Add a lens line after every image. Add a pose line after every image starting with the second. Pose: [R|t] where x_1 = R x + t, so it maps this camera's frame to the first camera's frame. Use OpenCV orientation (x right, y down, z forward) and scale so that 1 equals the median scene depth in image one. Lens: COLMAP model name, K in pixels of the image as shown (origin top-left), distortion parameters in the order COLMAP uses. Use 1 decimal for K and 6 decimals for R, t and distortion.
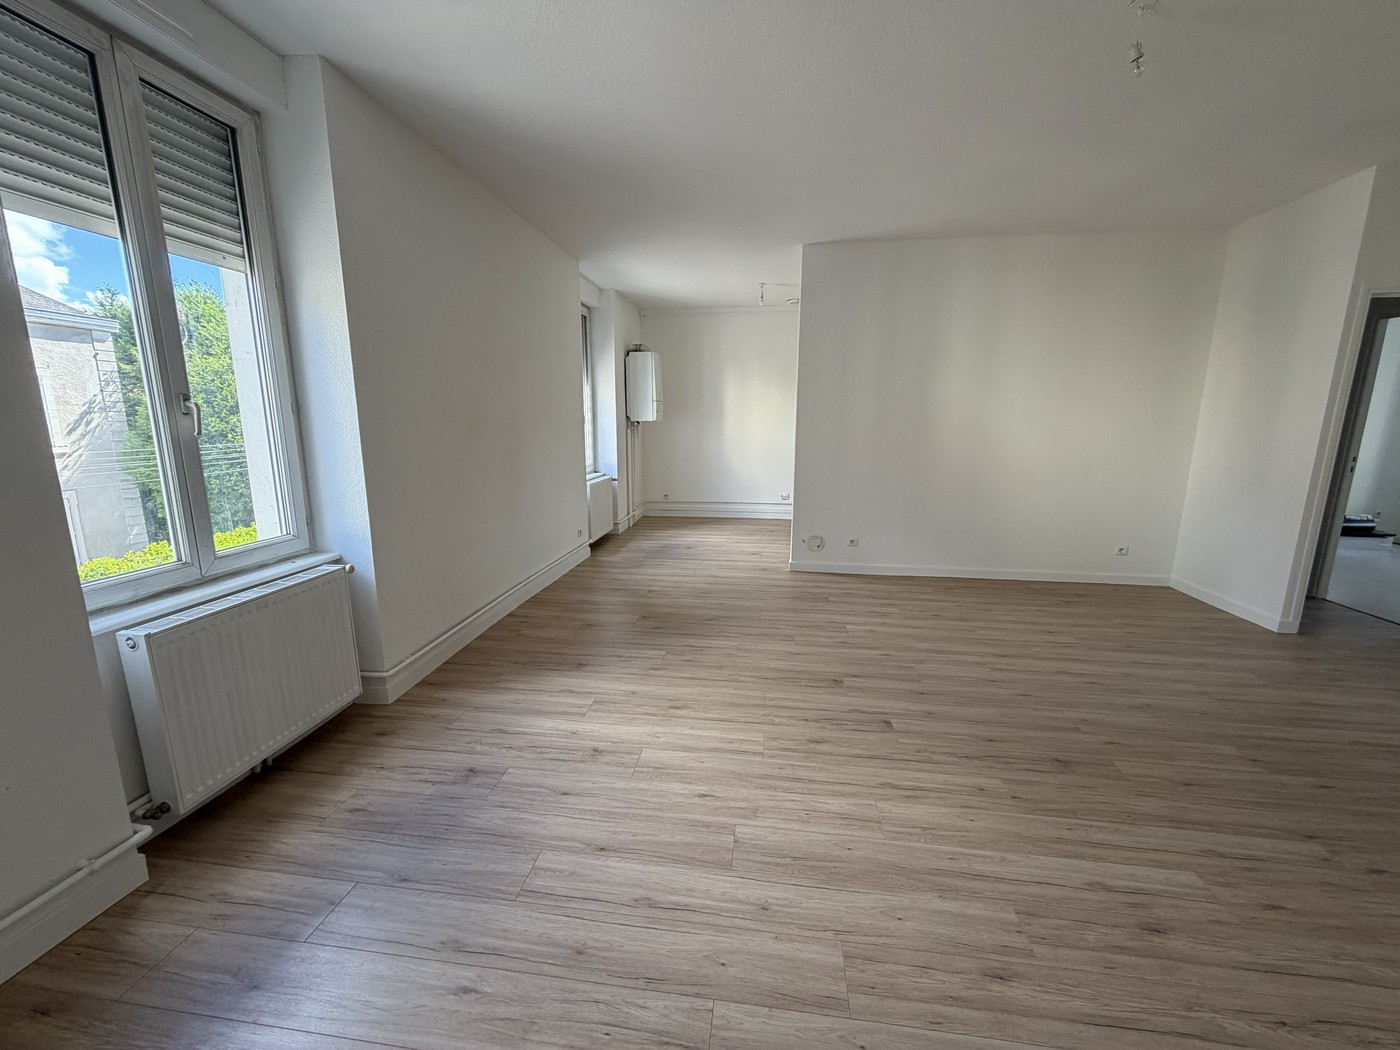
lens RADIAL K [[556.4, 0, 695.3], [0, 556.4, 522.0], [0, 0, 1]] dist [-0.000697, -0.000104]
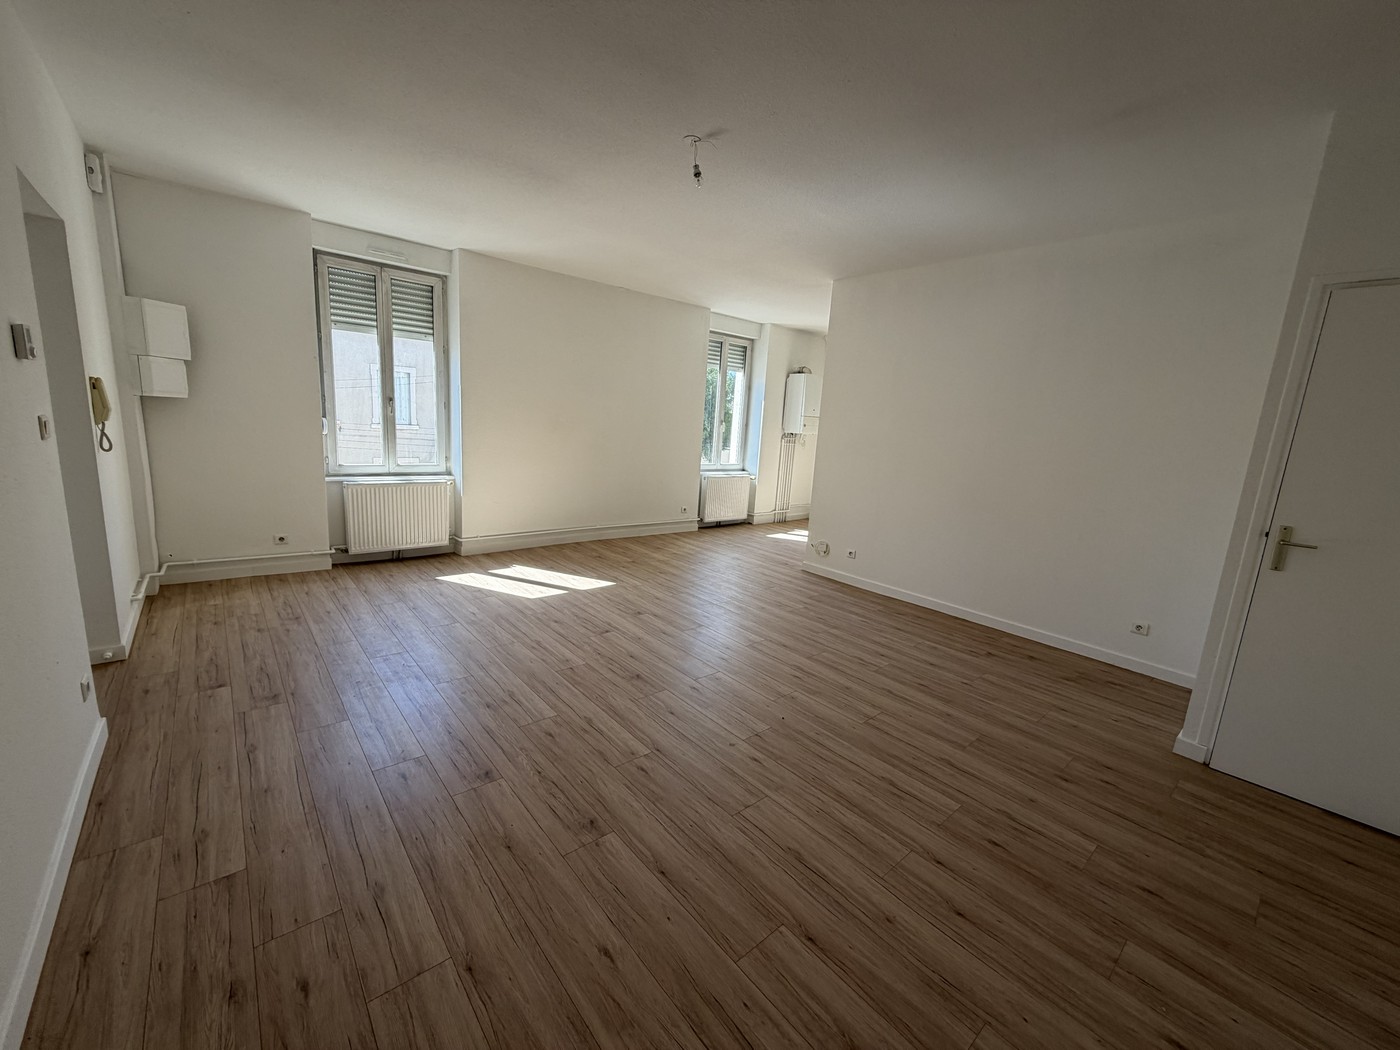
lens RADIAL K [[556.4, 0, 695.3], [0, 556.4, 522.0], [0, 0, 1]] dist [-0.000697, -0.000104]
pose [[0.748109, 0.163675, -0.643074, 1.414117], [-0.180935, 0.982696, 0.039629, -0.022914], [0.638432, 0.086708, 0.764778, 0.002578]]
